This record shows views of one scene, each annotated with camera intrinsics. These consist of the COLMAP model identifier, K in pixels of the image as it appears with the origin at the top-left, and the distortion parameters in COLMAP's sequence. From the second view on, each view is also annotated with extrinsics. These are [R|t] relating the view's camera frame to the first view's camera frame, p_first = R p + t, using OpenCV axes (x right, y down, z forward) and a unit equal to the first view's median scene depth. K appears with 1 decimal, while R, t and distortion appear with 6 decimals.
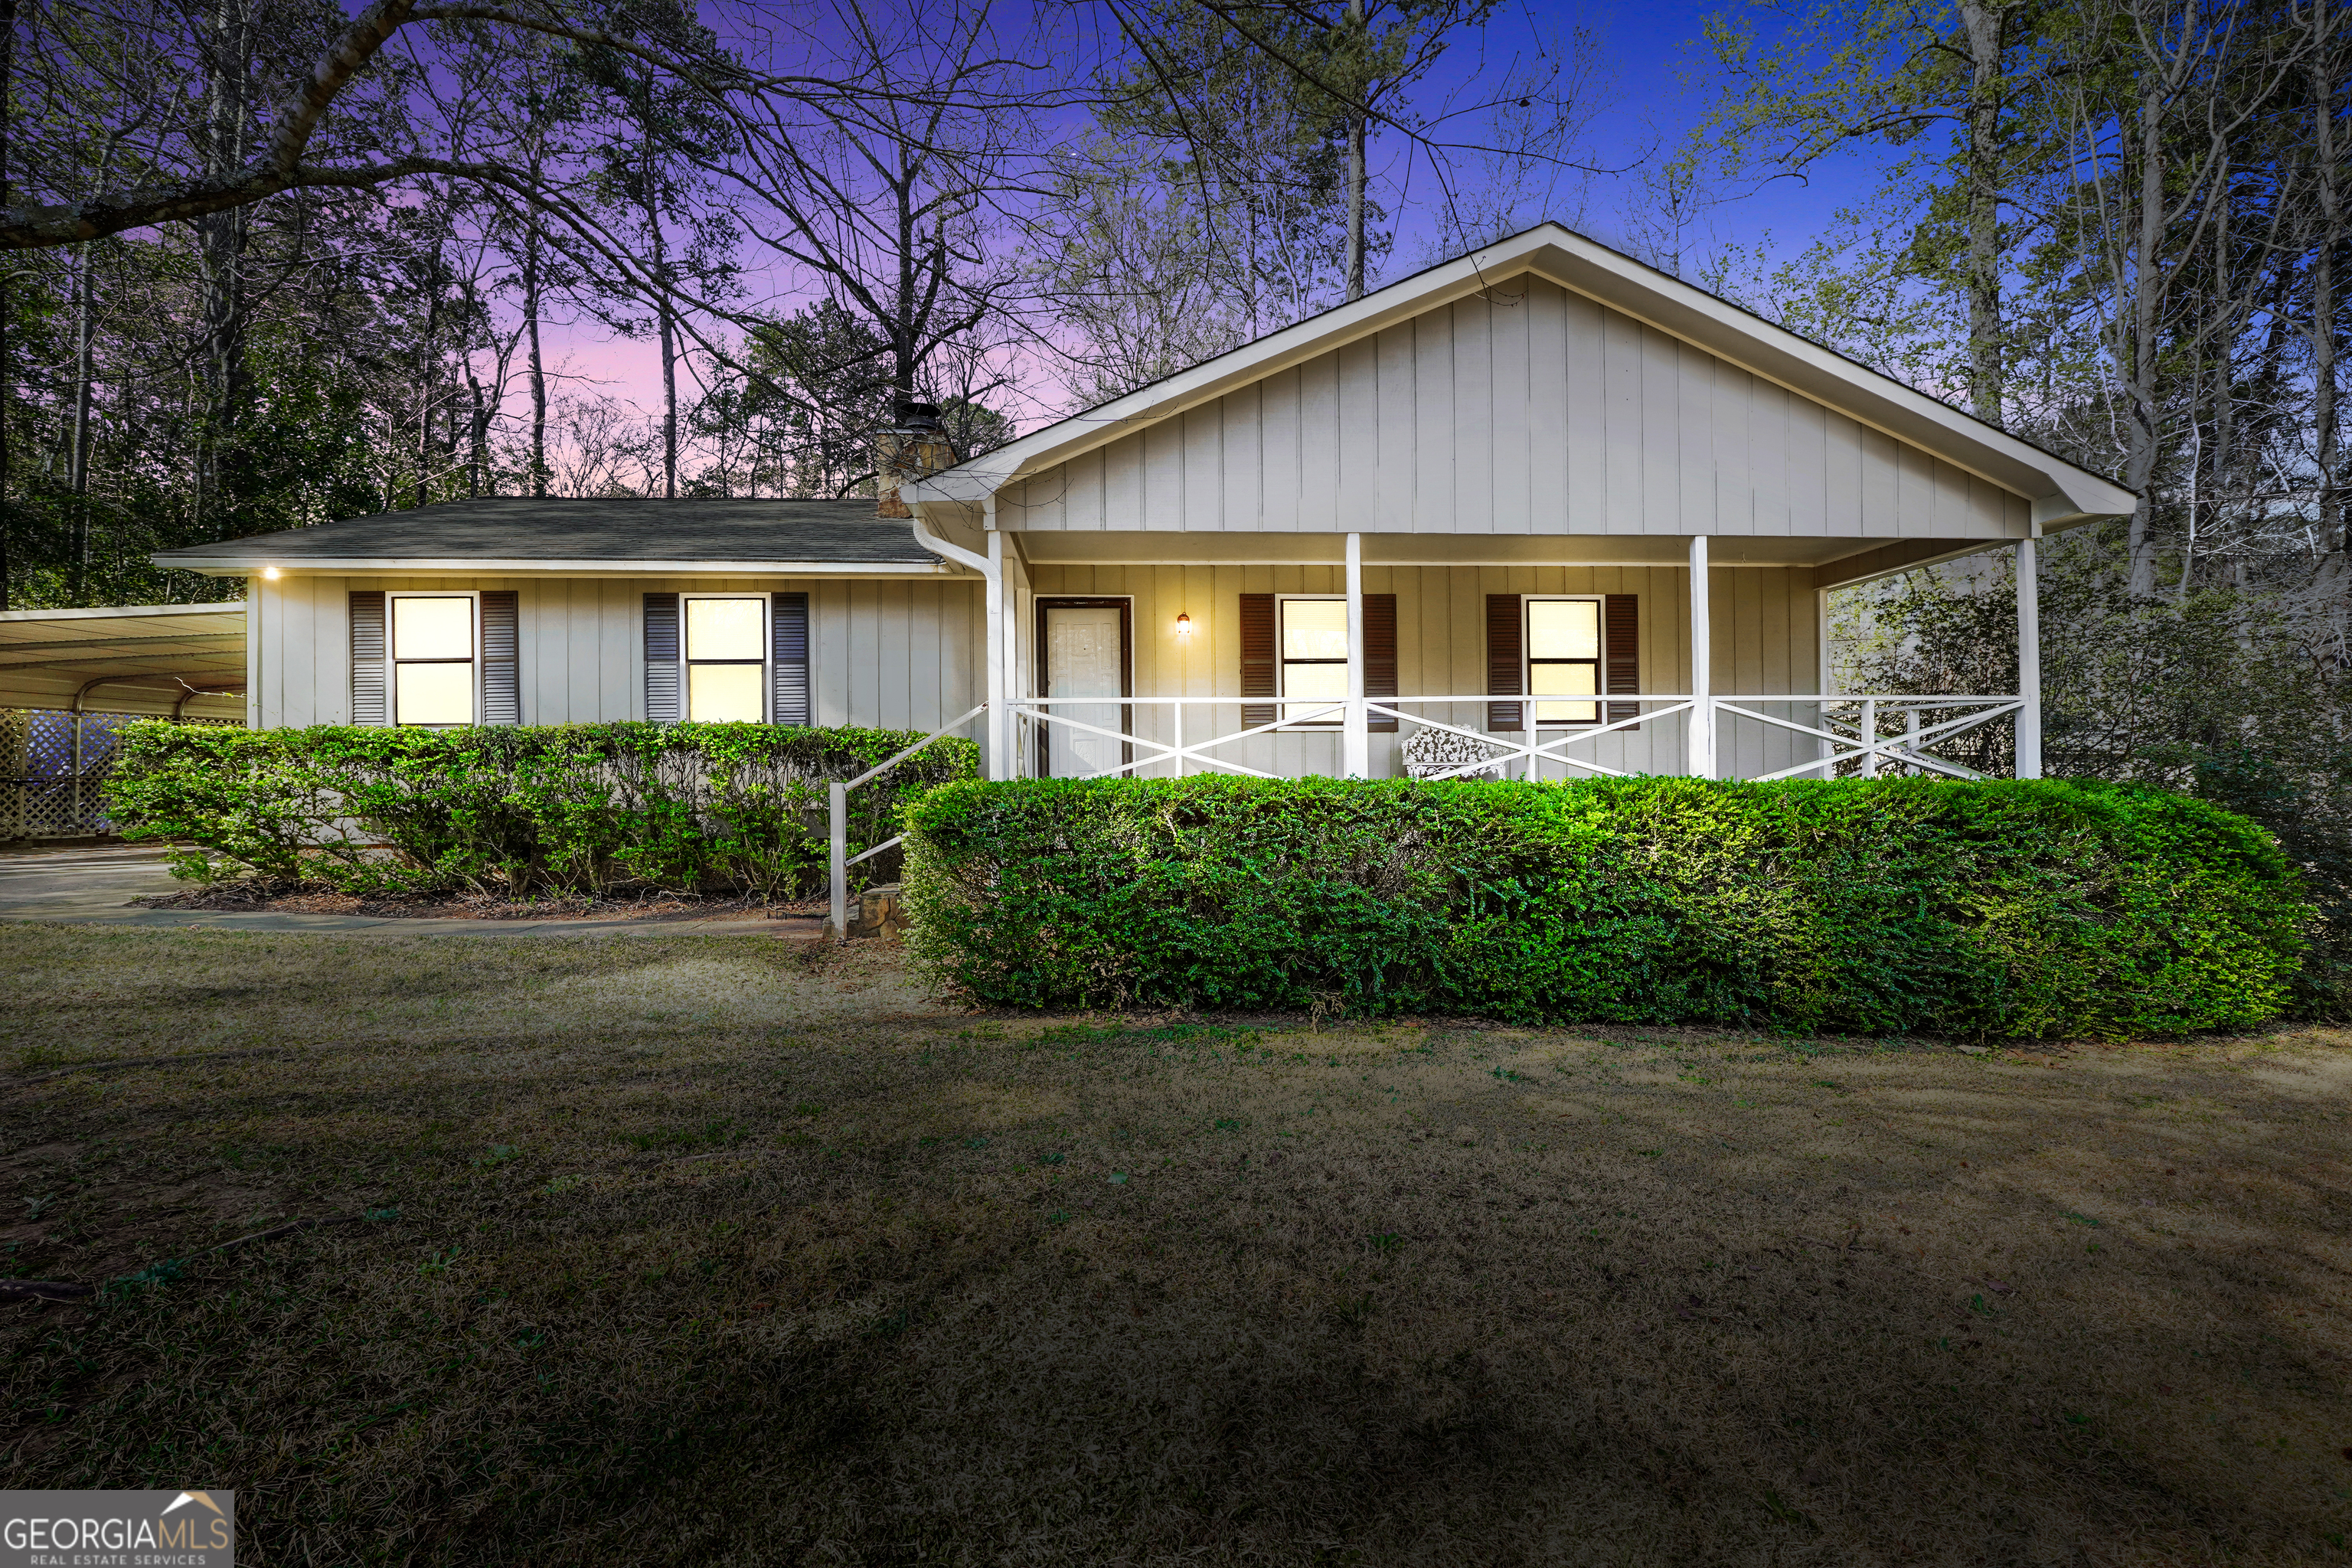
lens RADIAL K [[1000.2, 0, 1172.7], [0, 1000.2, 791.8], [0, 0, 1]] dist [-0.020668, 0.005500]
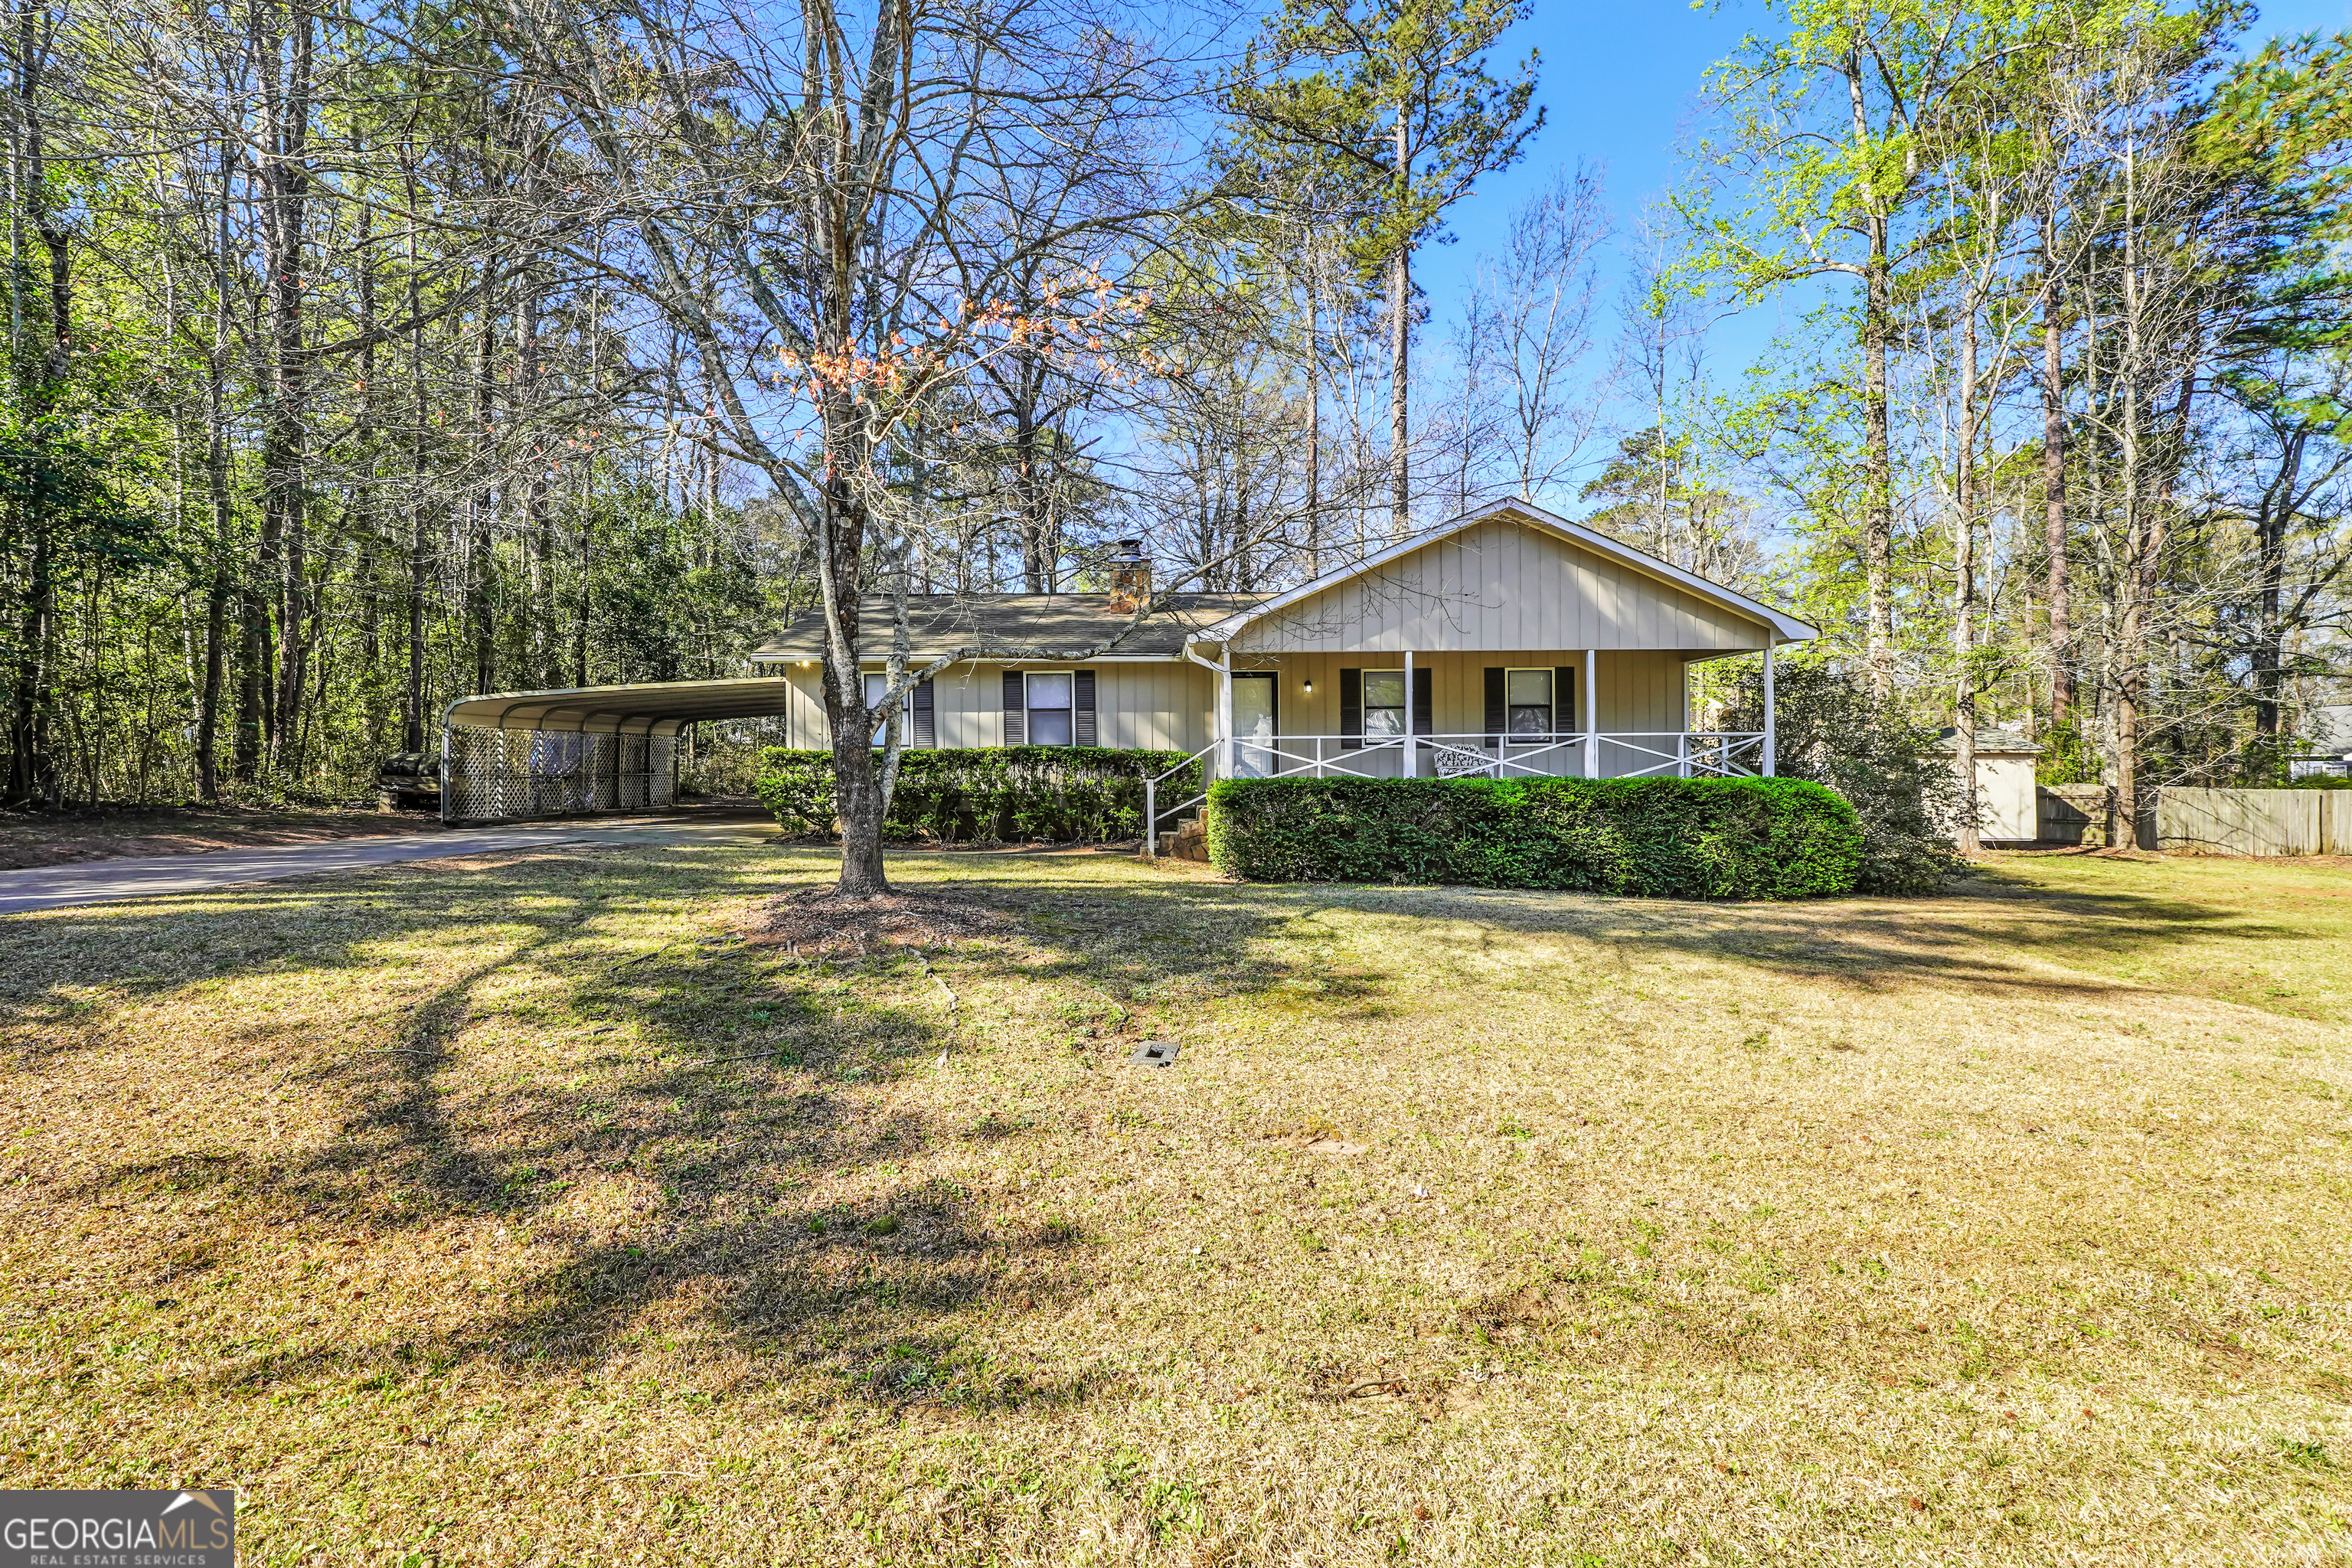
lens RADIAL K [[1000.2, 0, 1179.9], [0, 1000.2, 779.6], [0, 0, 1]] dist [-0.020668, 0.005500]
pose [[0.999515, -0.000751, -0.031121, -0.211065], [0.000724, 0.999999, -0.000871, -0.005956], [0.031121, 0.000848, 0.999515, -0.990446]]
